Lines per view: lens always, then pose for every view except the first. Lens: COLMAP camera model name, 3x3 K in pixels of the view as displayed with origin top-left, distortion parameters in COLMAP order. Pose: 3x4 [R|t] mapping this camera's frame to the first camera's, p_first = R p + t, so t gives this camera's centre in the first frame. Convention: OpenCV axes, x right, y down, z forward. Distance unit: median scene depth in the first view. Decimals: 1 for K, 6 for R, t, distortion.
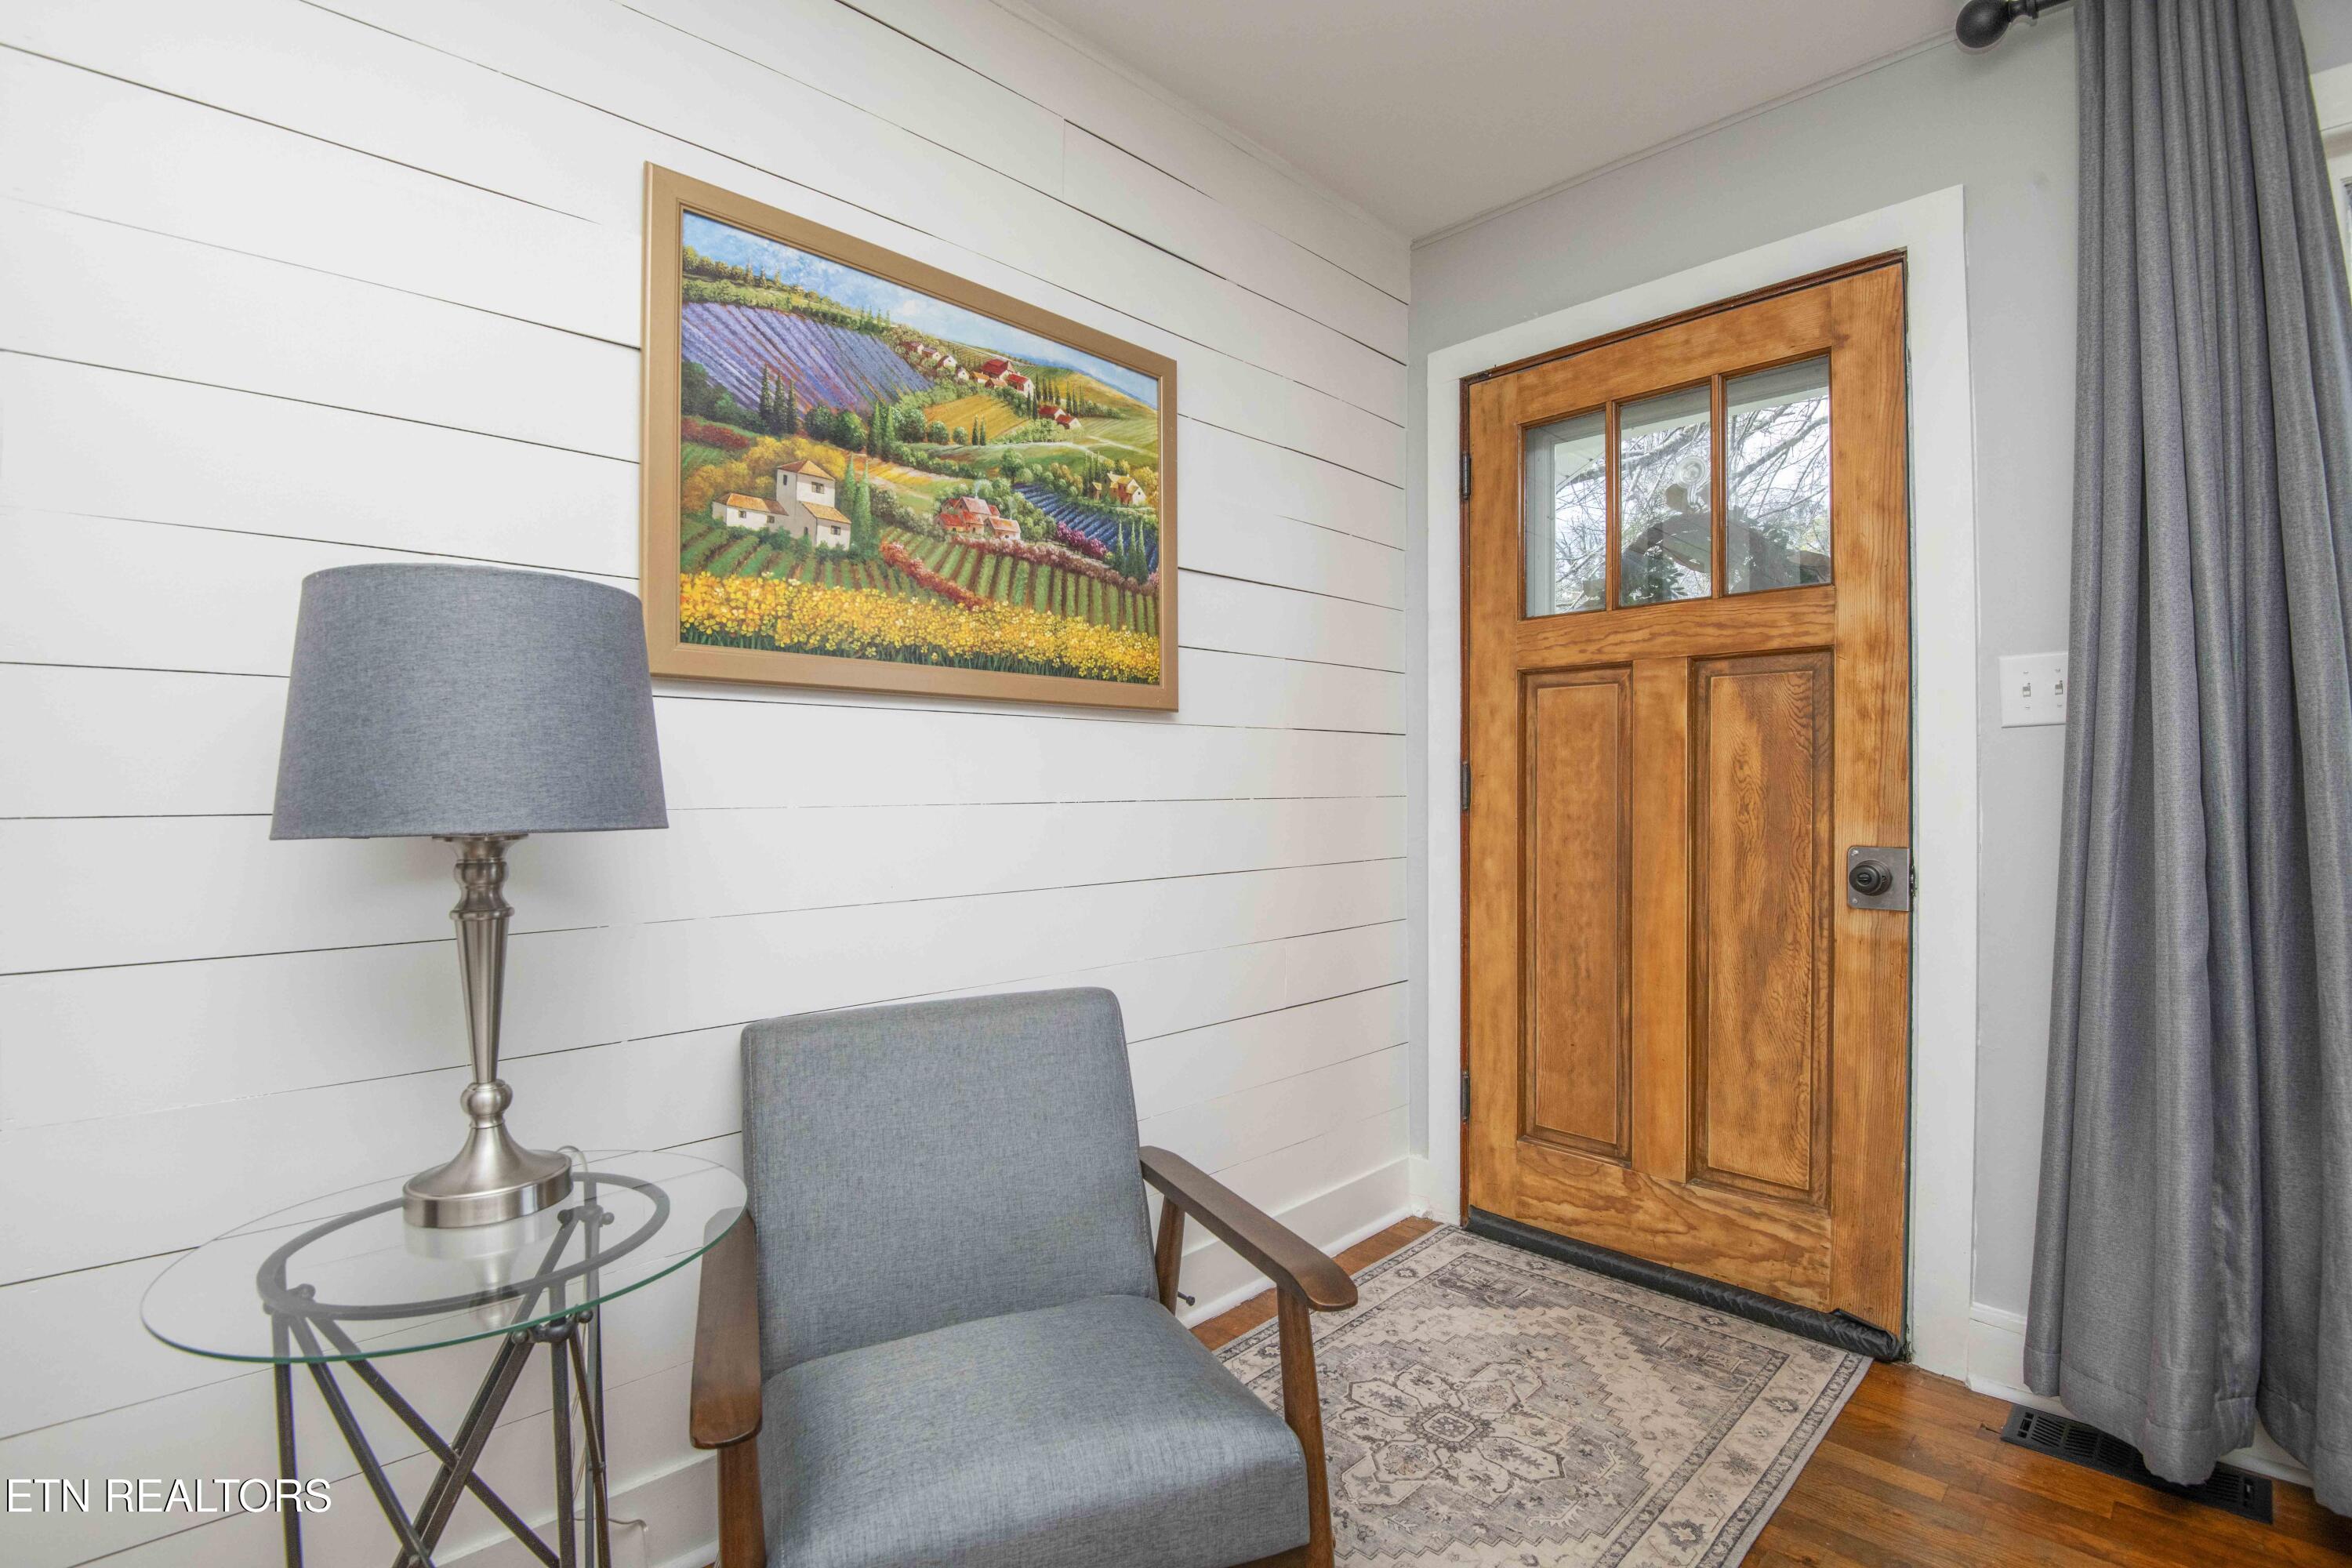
lens RADIAL K [[1085.4, 0, 1182.7], [0, 1085.4, 780.9], [0, 0, 1]] dist [-0.008383, -0.021615]
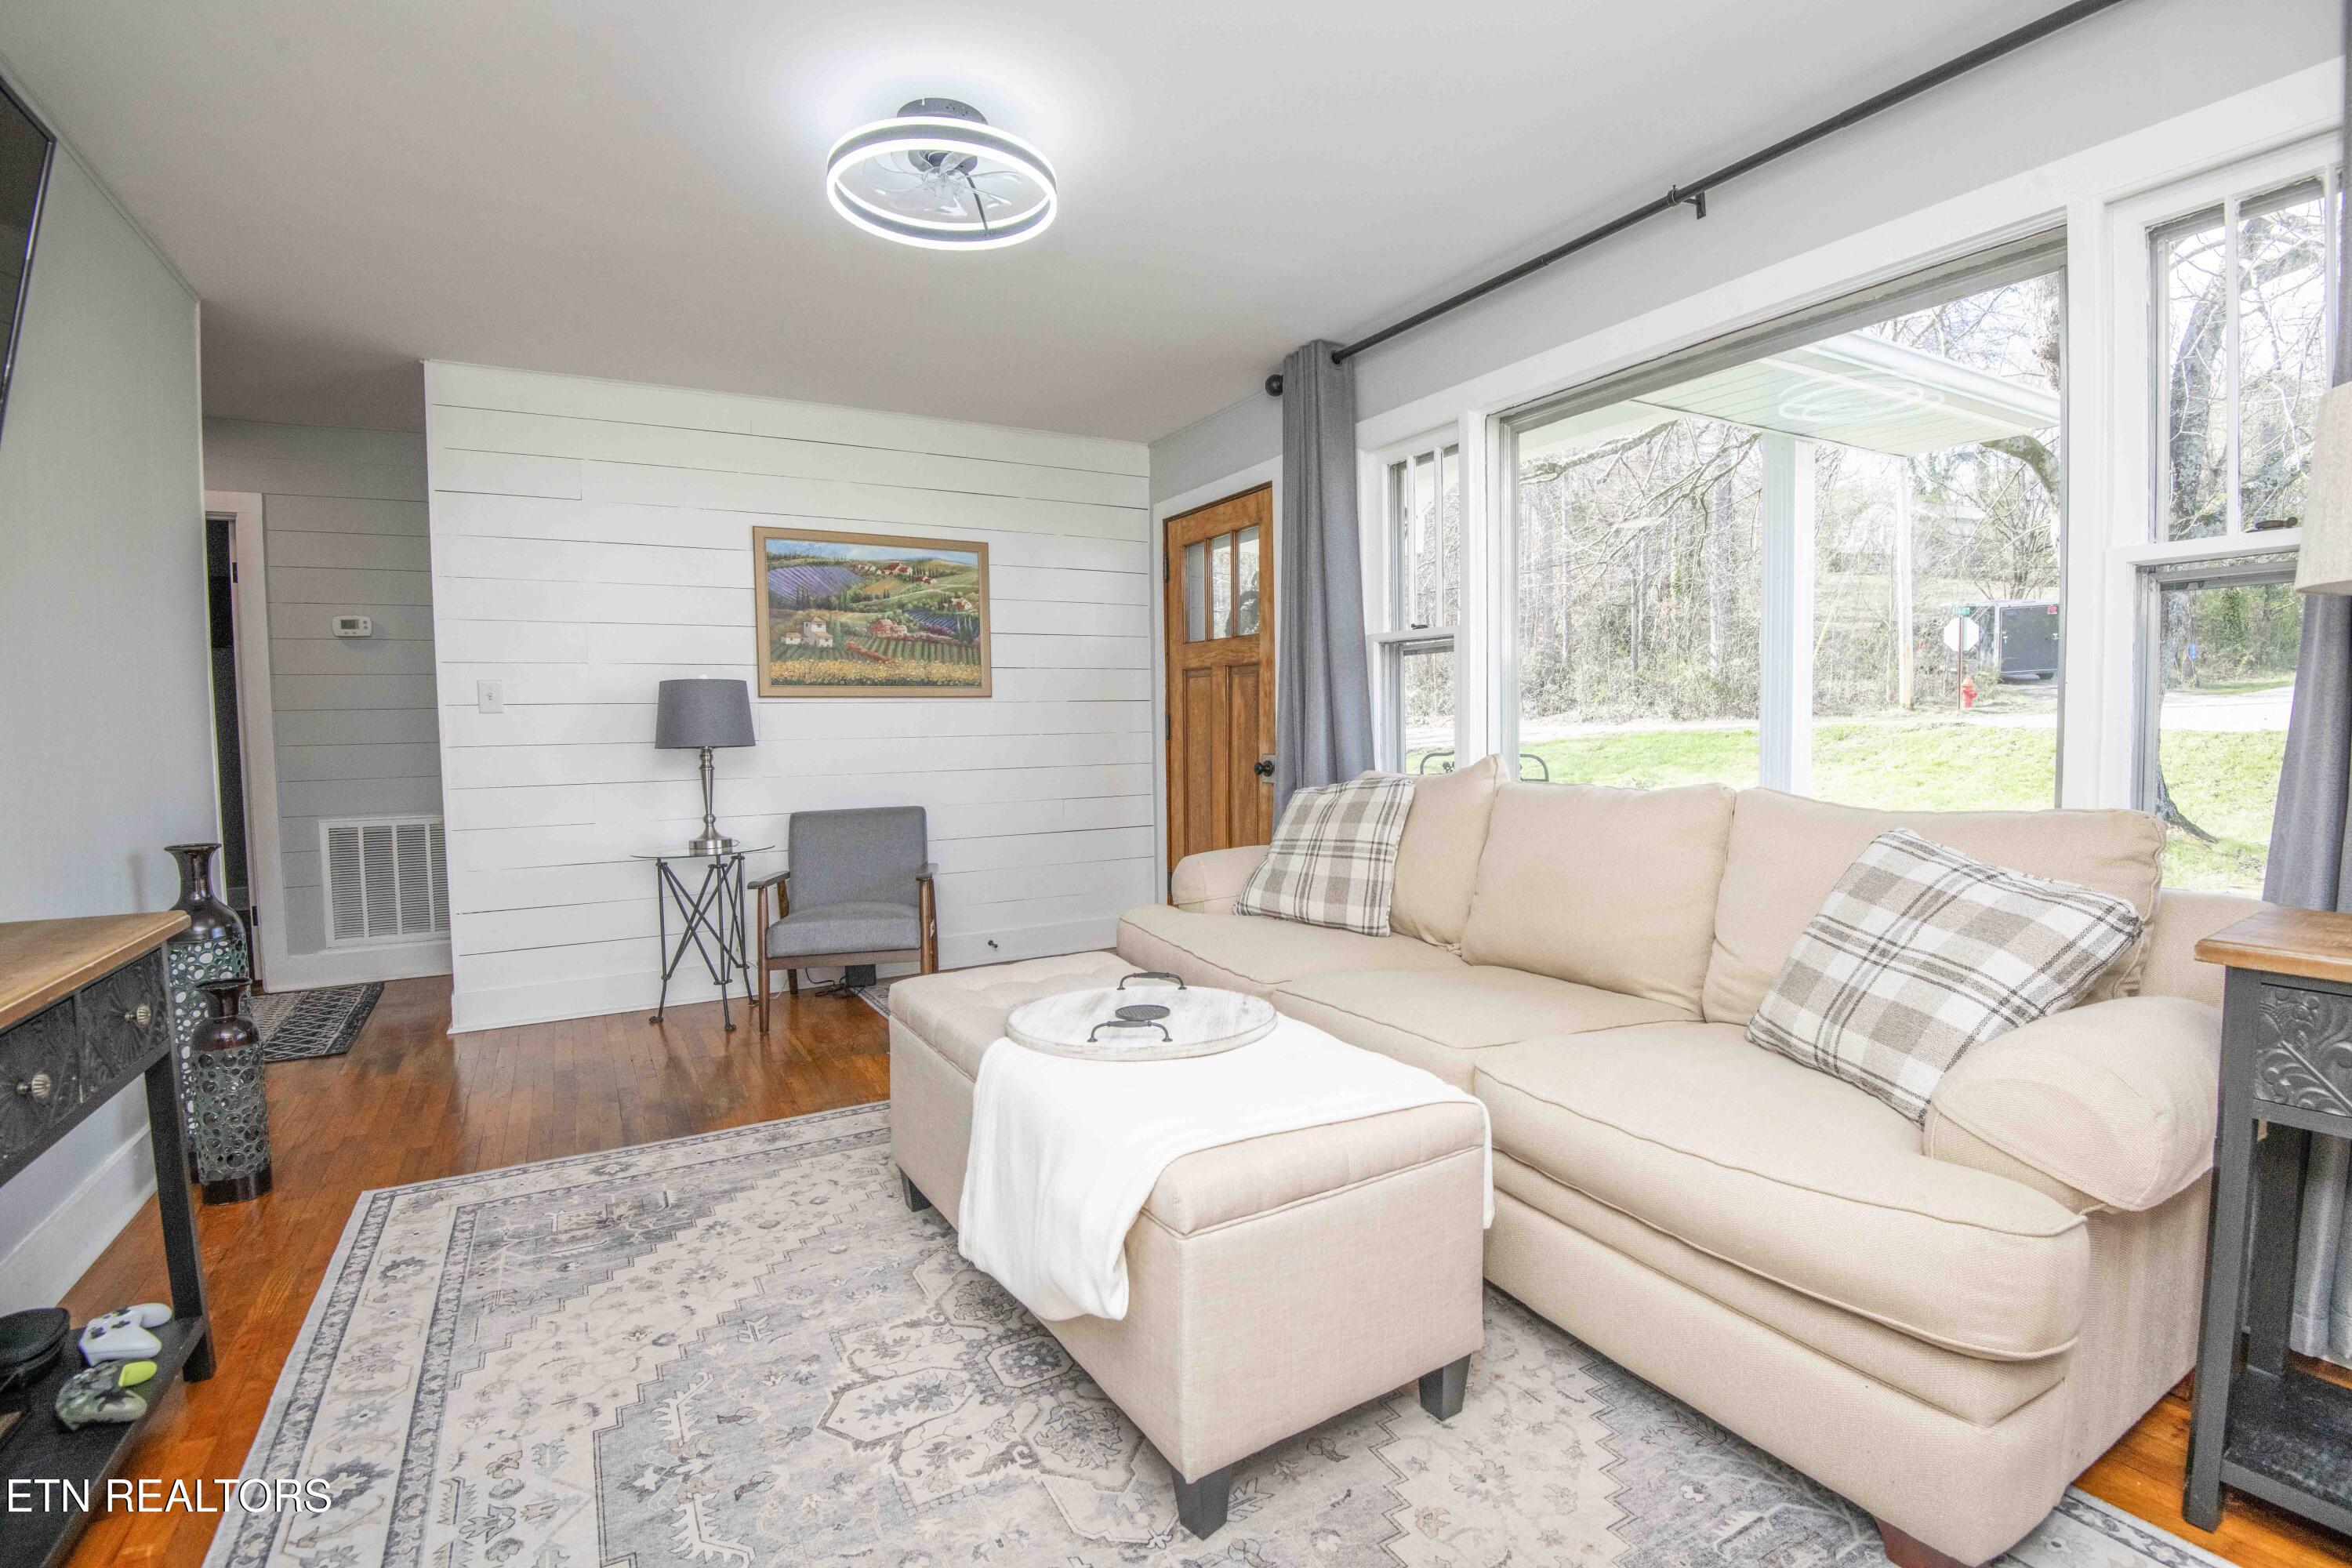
lens RADIAL K [[1089.8, 0, 1179.2], [0, 1089.8, 777.6], [0, 0, 1]] dist [-0.005317, -0.028621]
pose [[0.963438, 0.003660, -0.267906, 1.158662], [0.012571, 0.998188, 0.058842, -0.028196], [0.267636, -0.060058, 0.961647, -1.306905]]
